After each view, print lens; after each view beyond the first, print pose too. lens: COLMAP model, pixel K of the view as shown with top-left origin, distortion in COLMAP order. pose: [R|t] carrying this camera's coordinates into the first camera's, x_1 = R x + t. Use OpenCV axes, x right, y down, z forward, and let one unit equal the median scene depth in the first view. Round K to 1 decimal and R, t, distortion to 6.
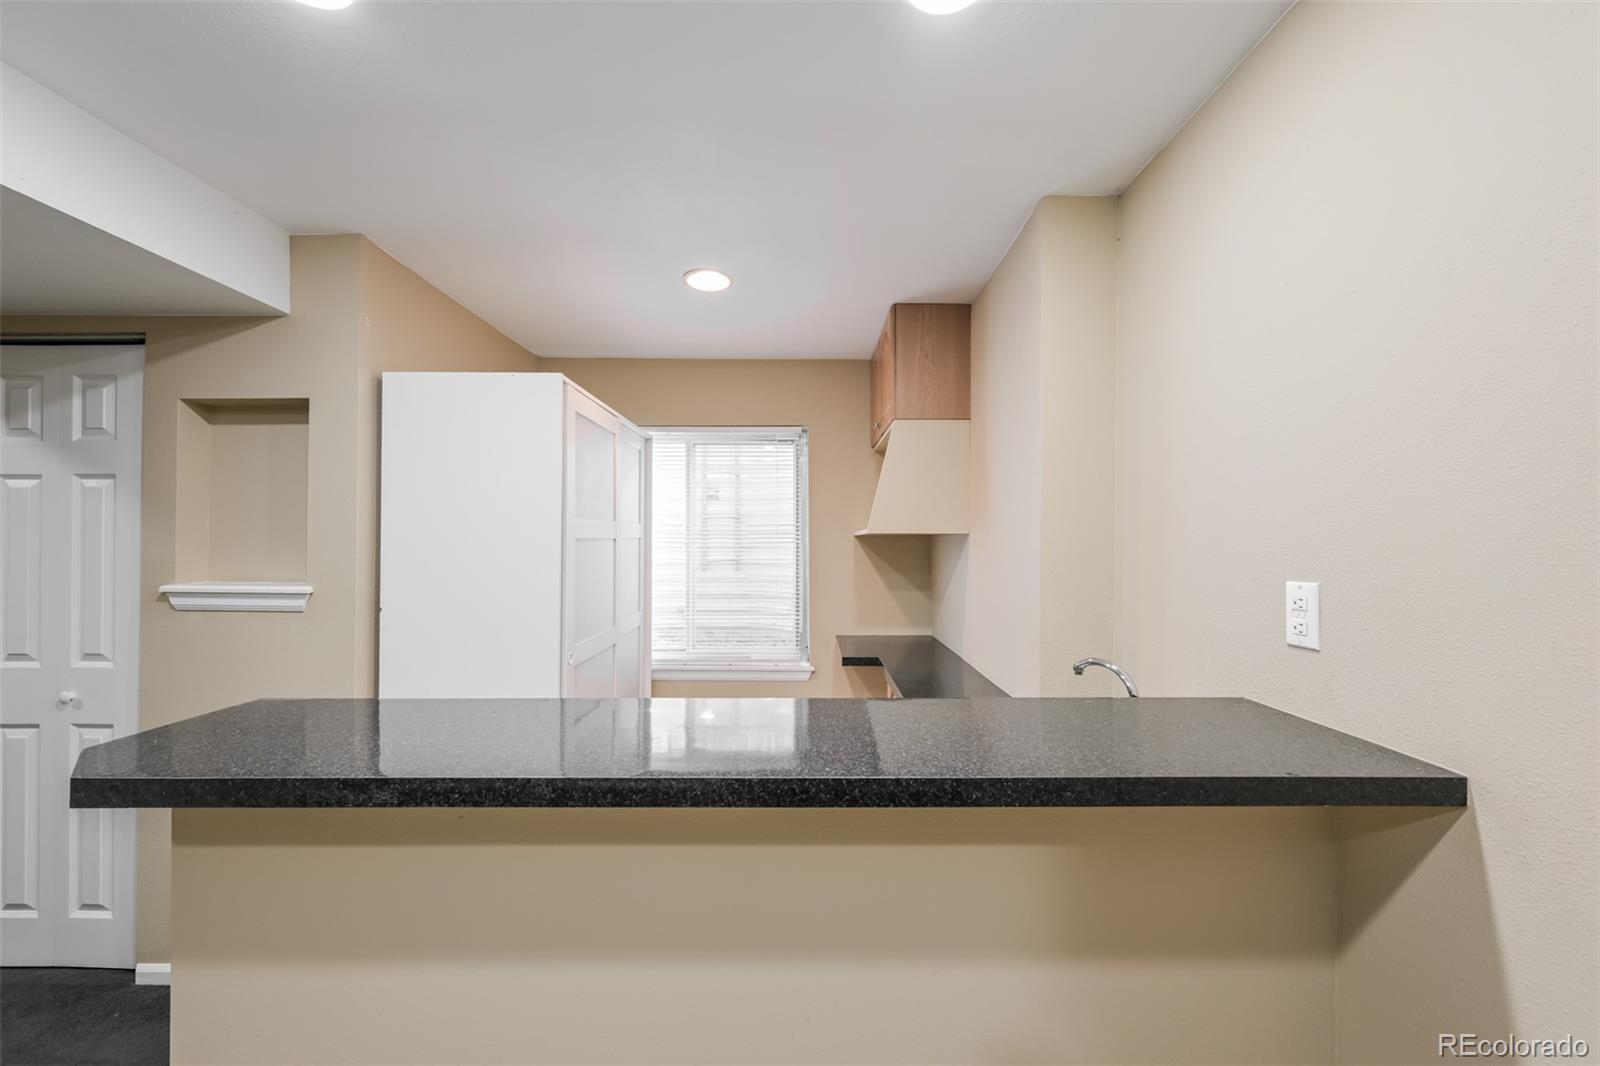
lens RADIAL K [[621.9, 0, 804.7], [0, 621.9, 542.5], [0, 0, 1]] dist [0.001009, 0.000059]
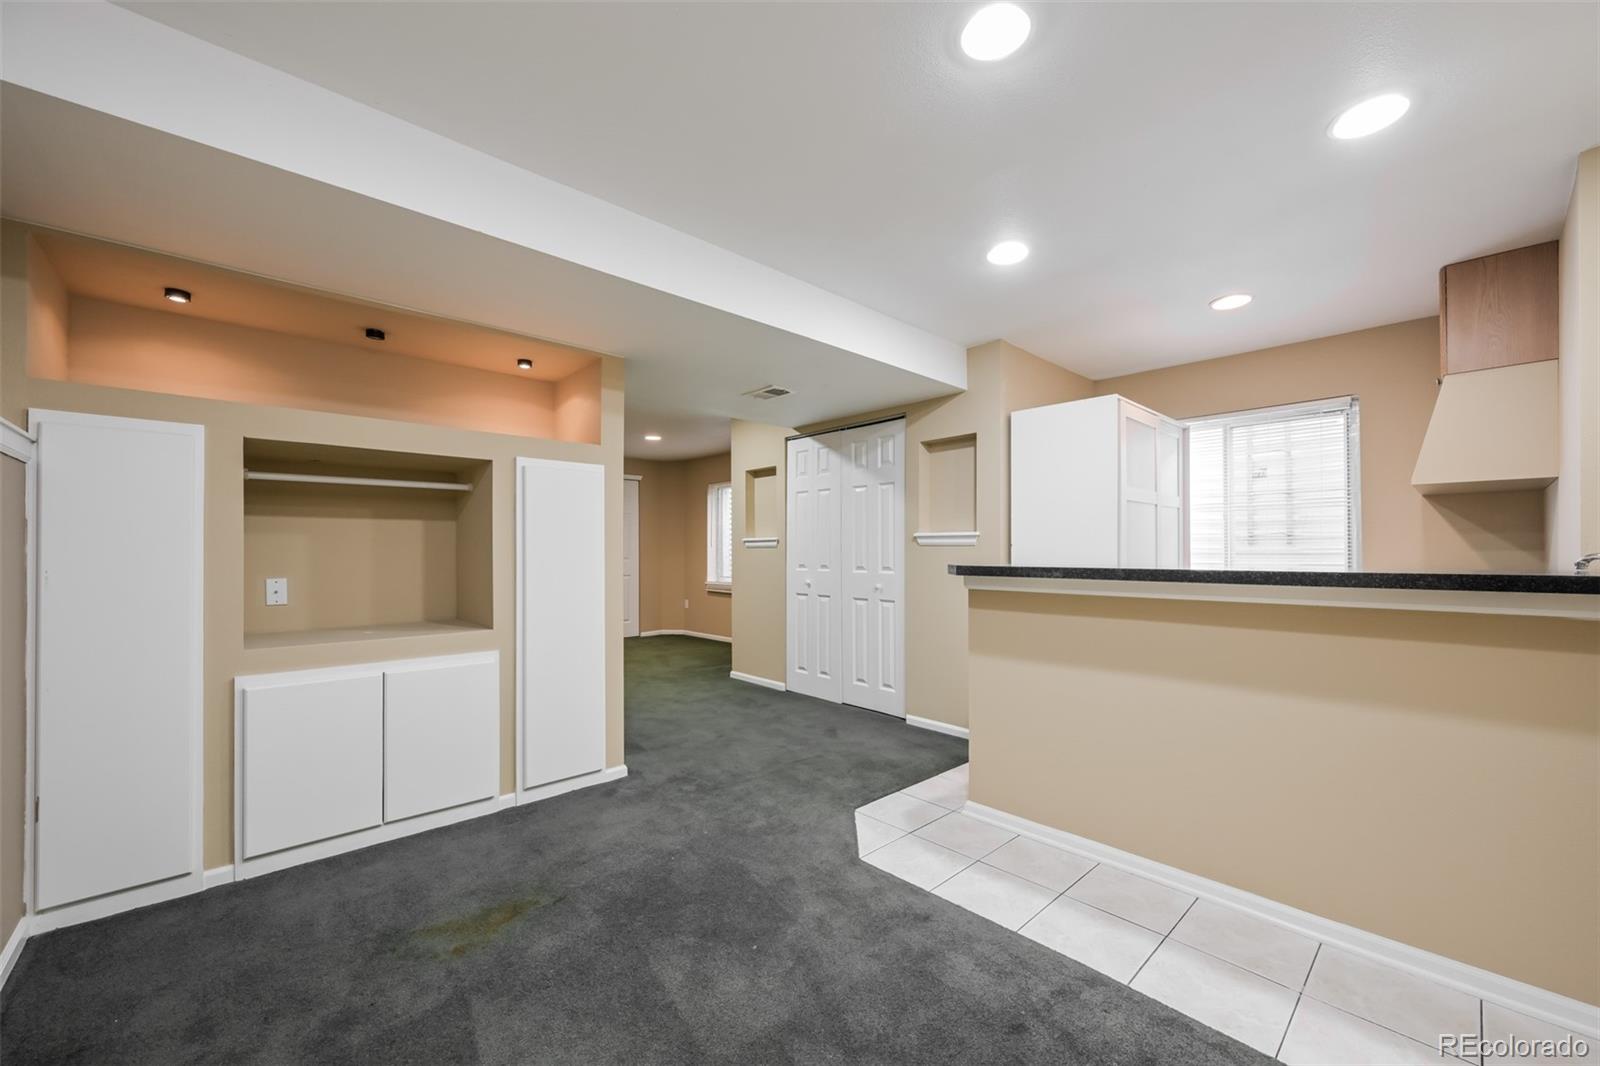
lens RADIAL K [[621.9, 0, 804.7], [0, 621.9, 542.5], [0, 0, 1]] dist [0.001009, 0.000059]
pose [[0.683693, -0.013088, -0.729653, 0.209823], [0.002349, 0.999873, -0.015734, 0.124757], [0.729766, 0.009044, 0.683637, -0.639852]]
